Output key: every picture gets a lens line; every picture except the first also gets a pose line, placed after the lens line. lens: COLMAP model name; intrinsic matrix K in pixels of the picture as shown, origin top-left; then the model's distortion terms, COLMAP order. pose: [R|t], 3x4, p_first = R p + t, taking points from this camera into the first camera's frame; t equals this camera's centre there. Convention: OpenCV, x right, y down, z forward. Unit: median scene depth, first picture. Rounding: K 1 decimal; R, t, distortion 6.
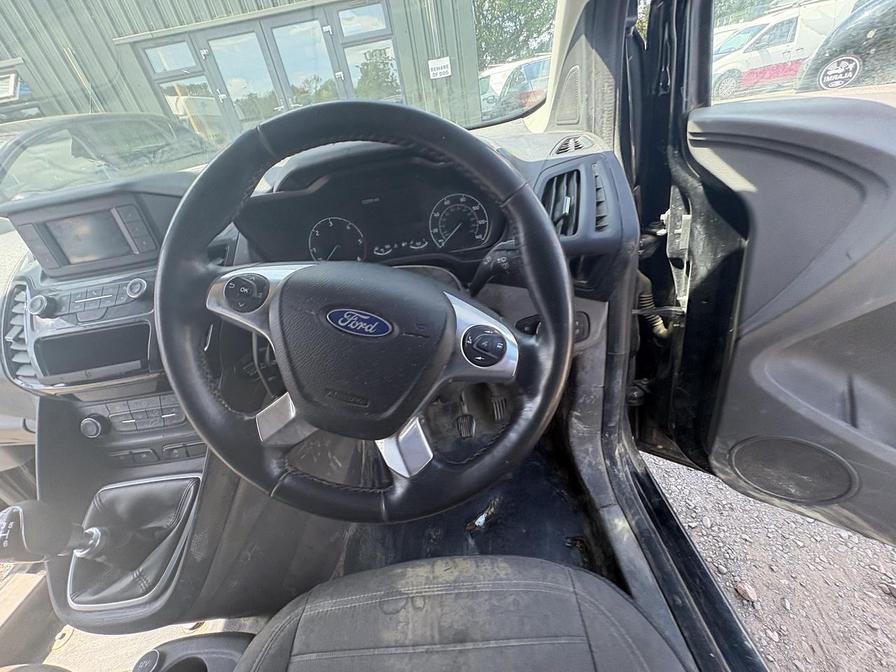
lens RADIAL K [[357.6, 0, 447.9], [0, 357.6, 336.0], [0, 0, 1]] dist [0.000916, -0.000422]
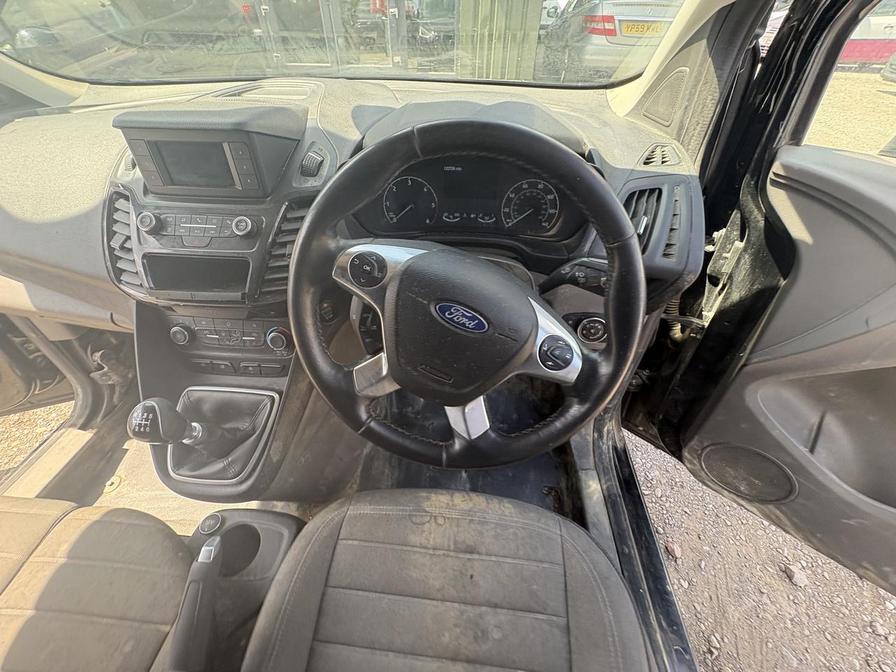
lens RADIAL K [[357.6, 0, 447.2], [0, 357.6, 338.0], [0, 0, 1]] dist [0.000916, -0.000422]
pose [[0.980608, 0.192288, 0.037866, -0.195544], [-0.195980, 0.962088, 0.189680, -0.112627], [0.000043, -0.193422, 0.981116, -0.111511]]
